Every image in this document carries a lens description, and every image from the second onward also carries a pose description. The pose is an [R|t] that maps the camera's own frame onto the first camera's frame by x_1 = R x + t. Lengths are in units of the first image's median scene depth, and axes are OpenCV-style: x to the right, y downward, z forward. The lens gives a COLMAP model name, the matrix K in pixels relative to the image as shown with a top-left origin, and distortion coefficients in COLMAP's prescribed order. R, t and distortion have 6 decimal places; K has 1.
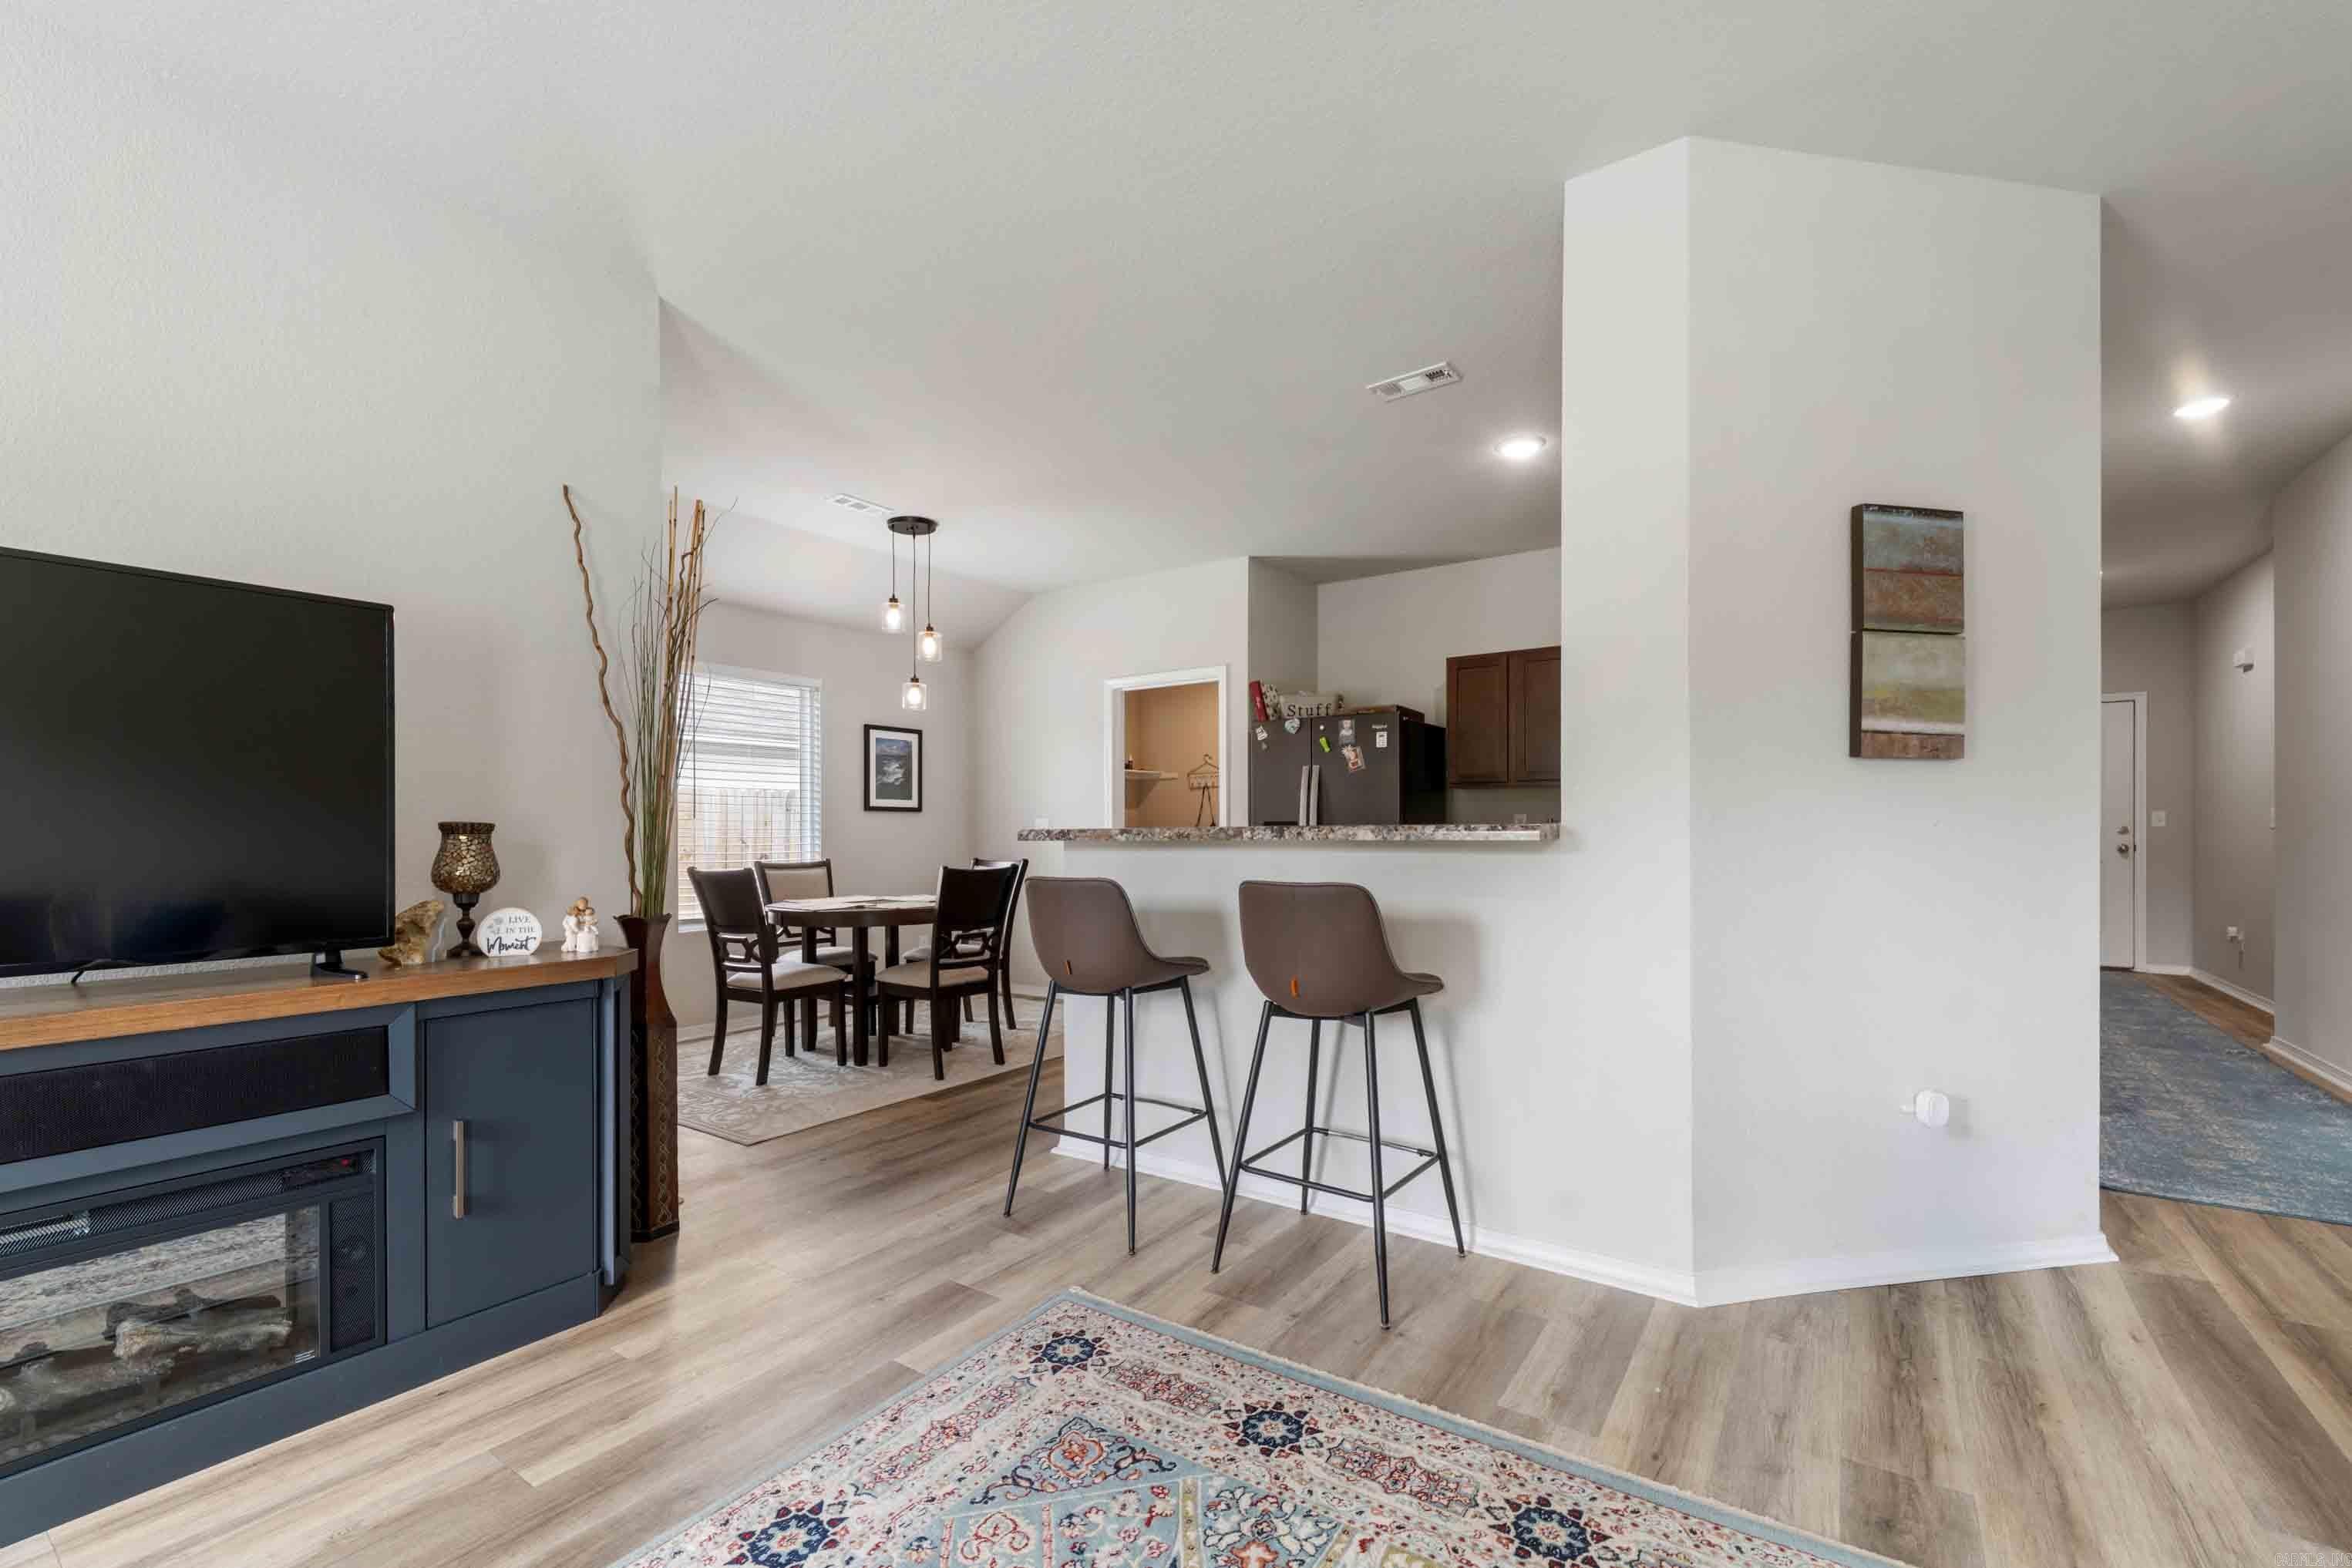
lens RADIAL K [[986.8, 0, 1157.7], [0, 986.8, 831.3], [0, 0, 1]] dist [0.009371, -0.003385]
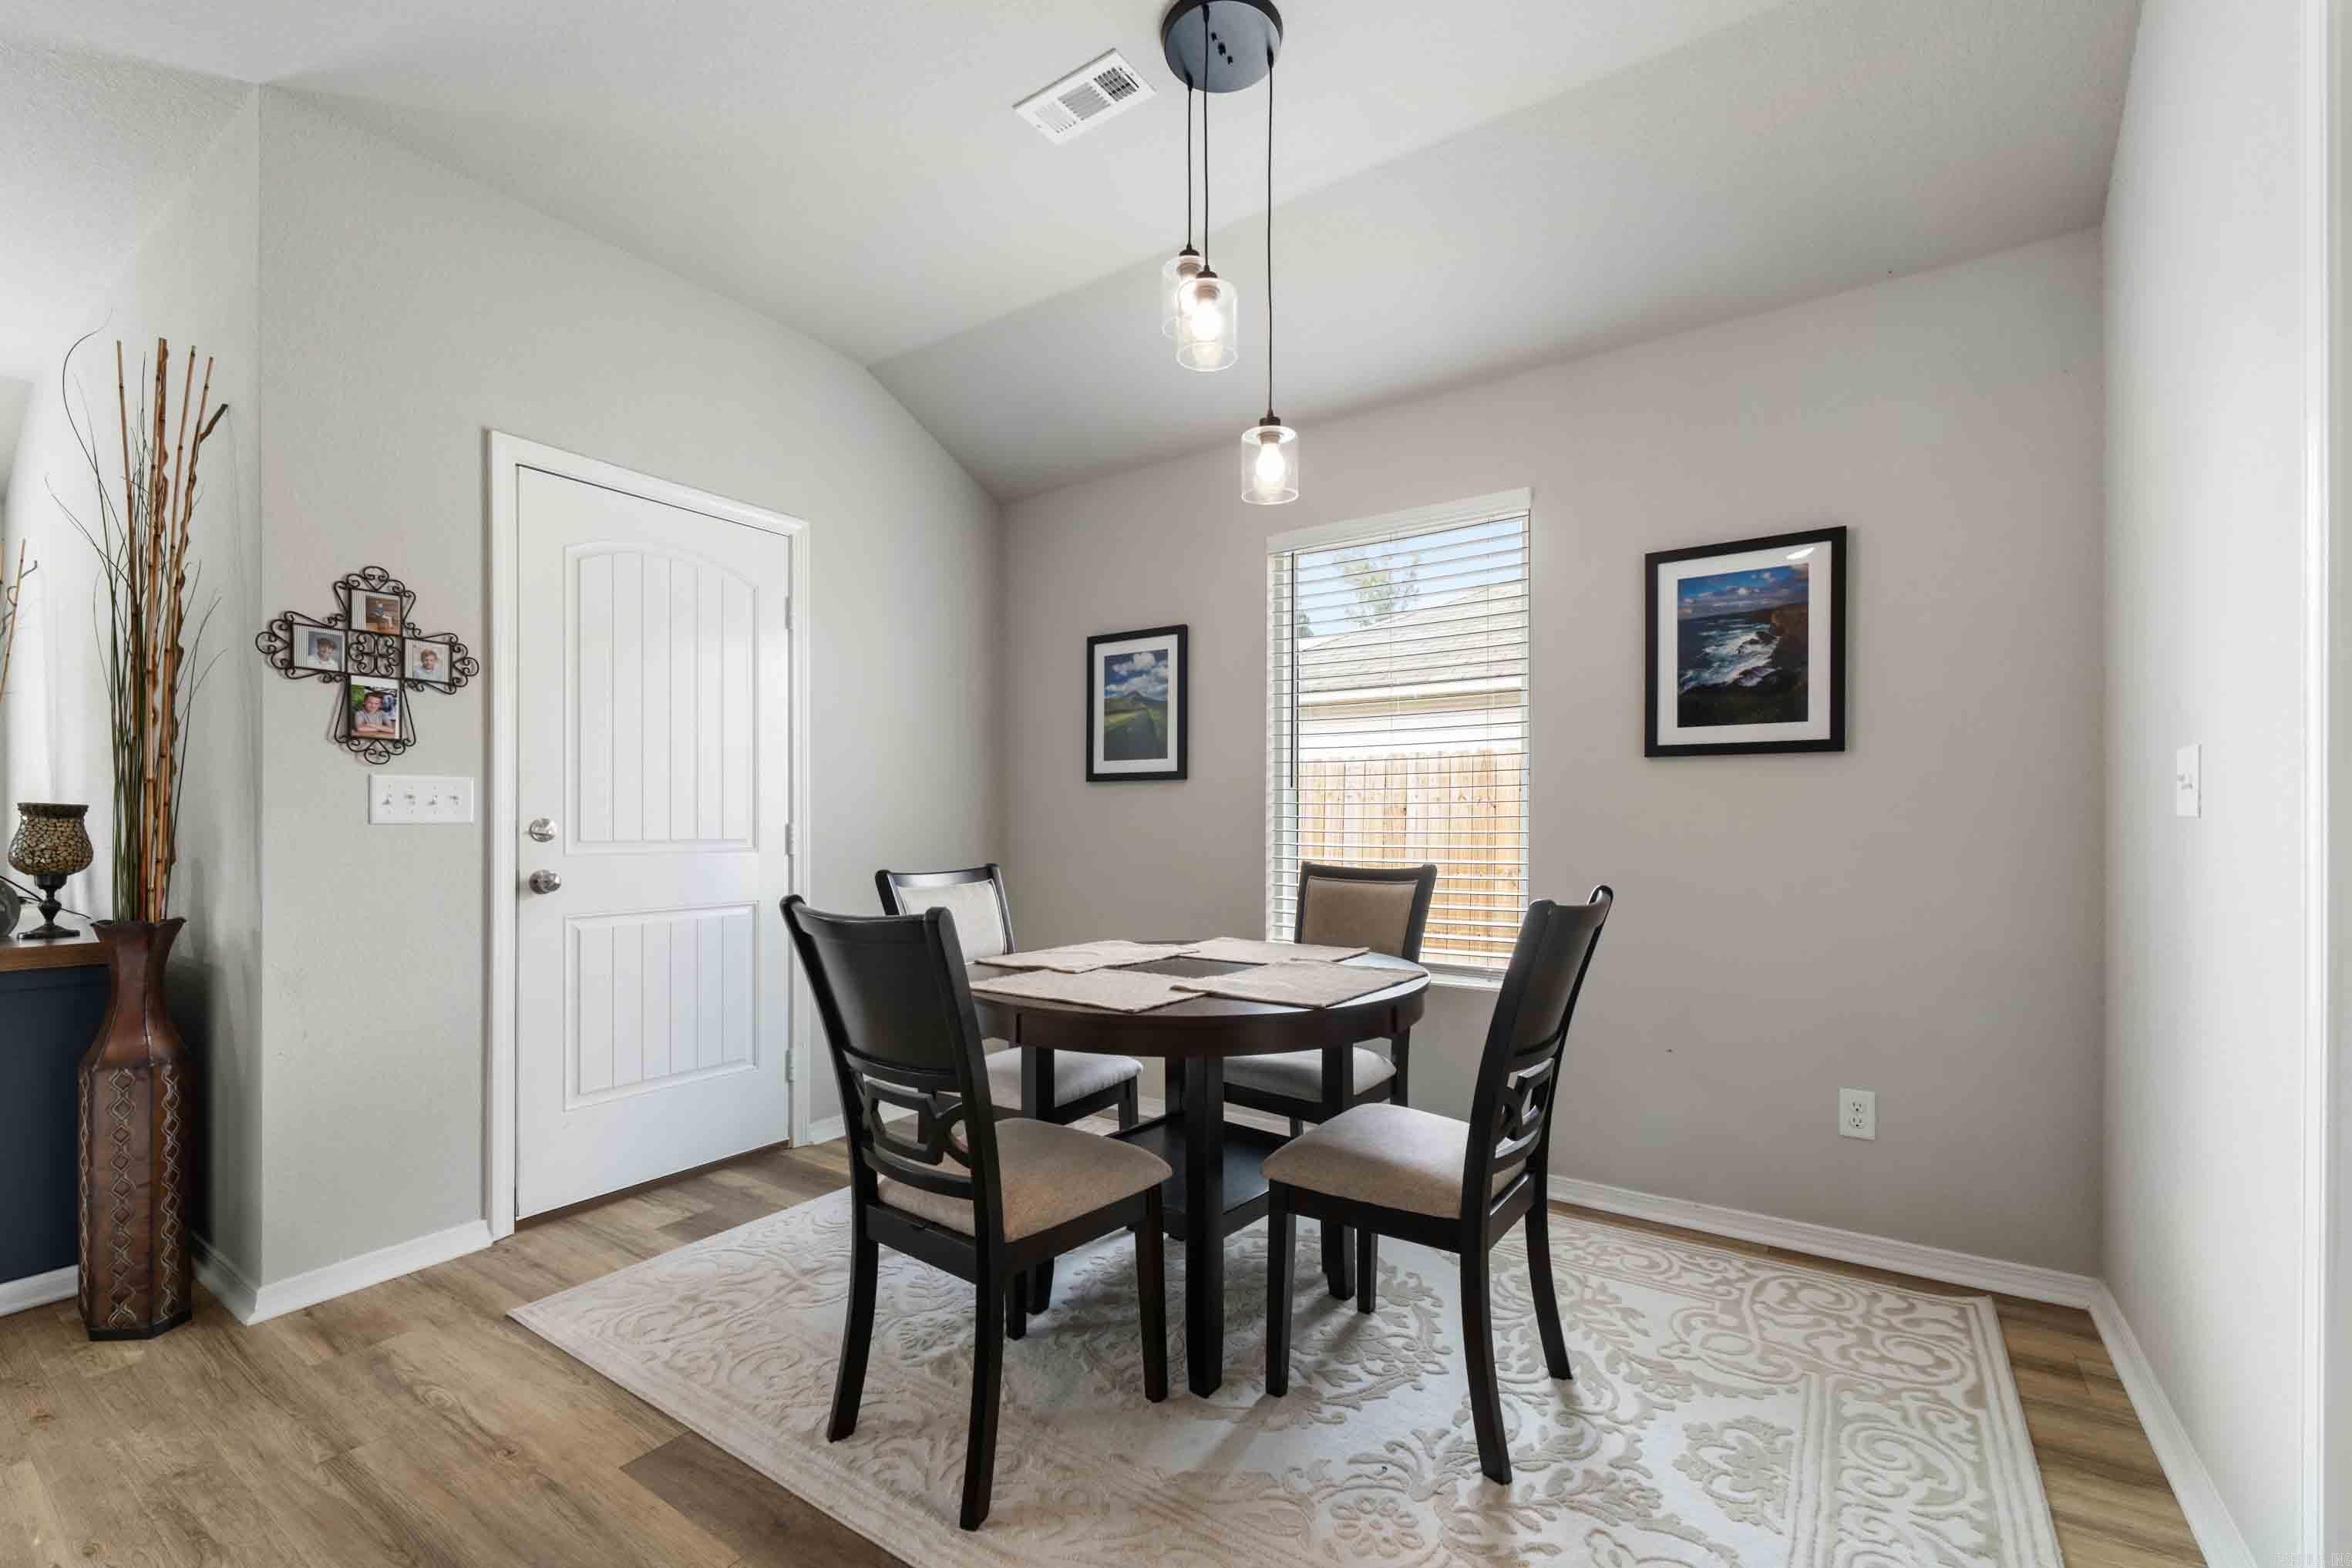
lens RADIAL K [[986.8, 0, 1208.8], [0, 986.8, 813.7], [0, 0, 1]] dist [0.009371, -0.003385]
pose [[0.039381, 0.001692, -0.999223, 0.177961], [0.005694, 0.999982, 0.001918, 0.002755], [0.999208, -0.005765, 0.039371, 1.117882]]
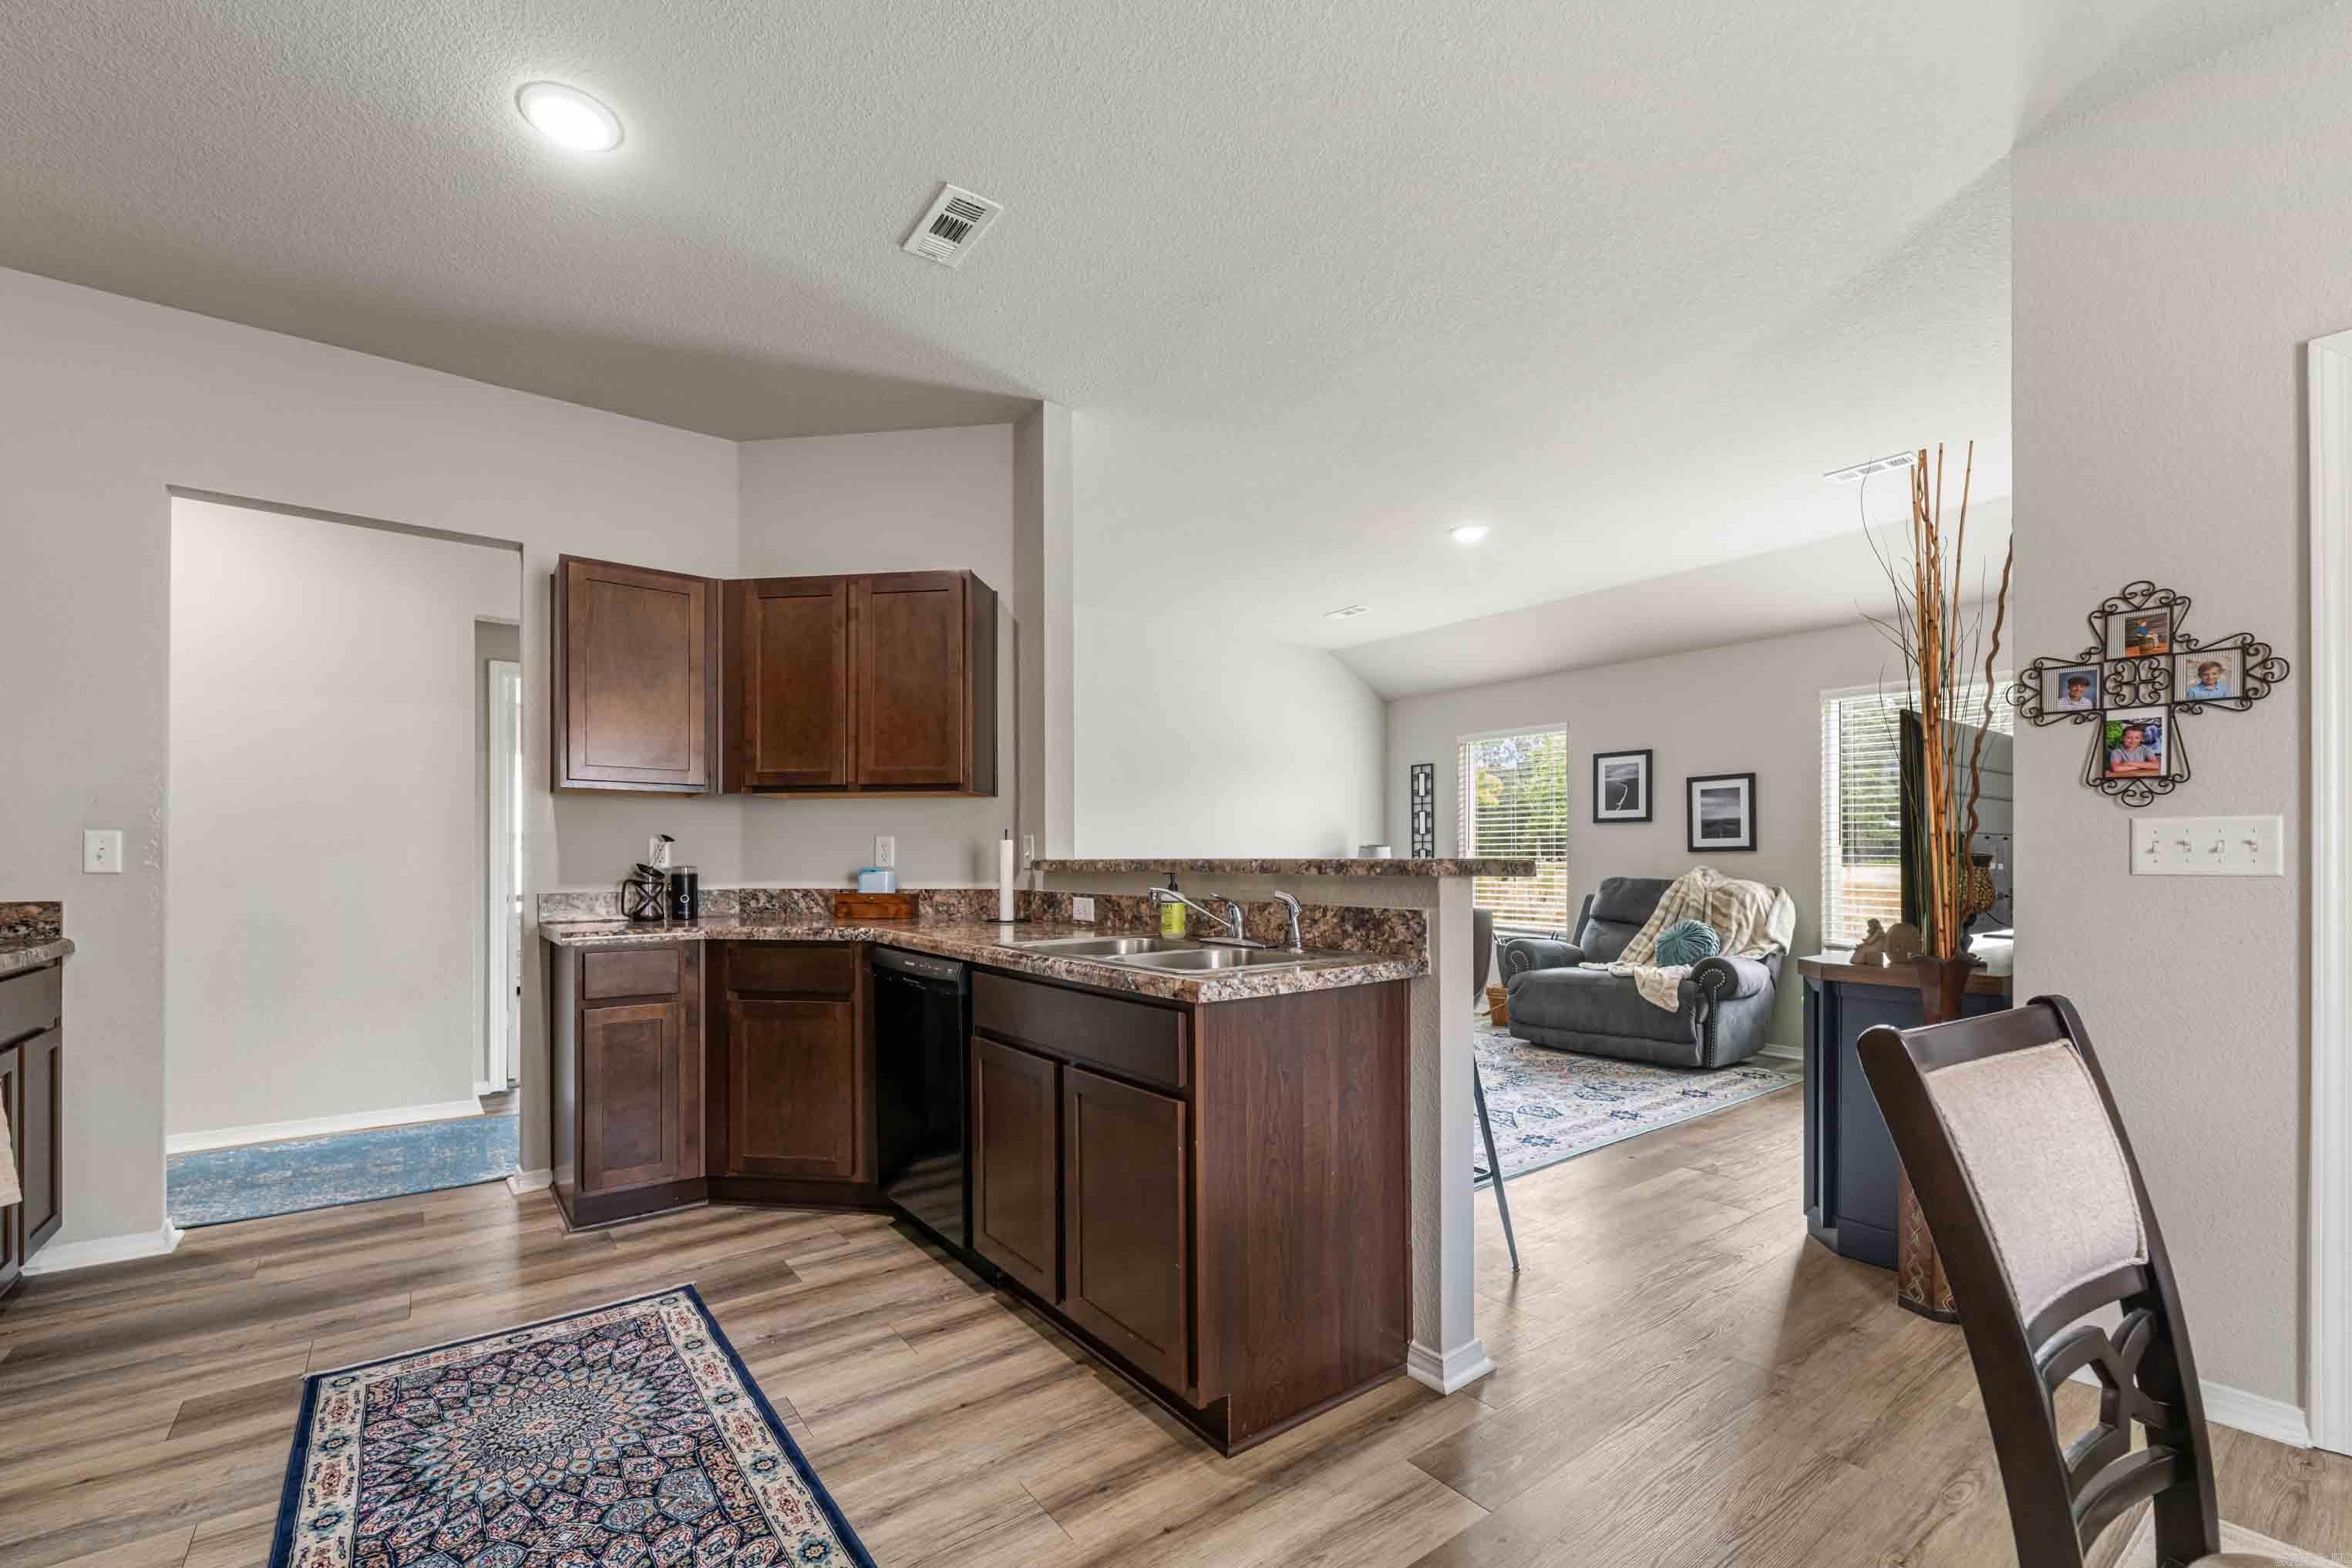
lens RADIAL K [[986.8, 0, 1141.0], [0, 986.8, 853.2], [0, 0, 1]] dist [0.009371, -0.003385]
pose [[-0.947893, 0.009109, 0.318460, -0.076116], [0.004800, 0.999886, -0.014312, 0.000825], [-0.318554, -0.012038, -0.947828, 1.284089]]
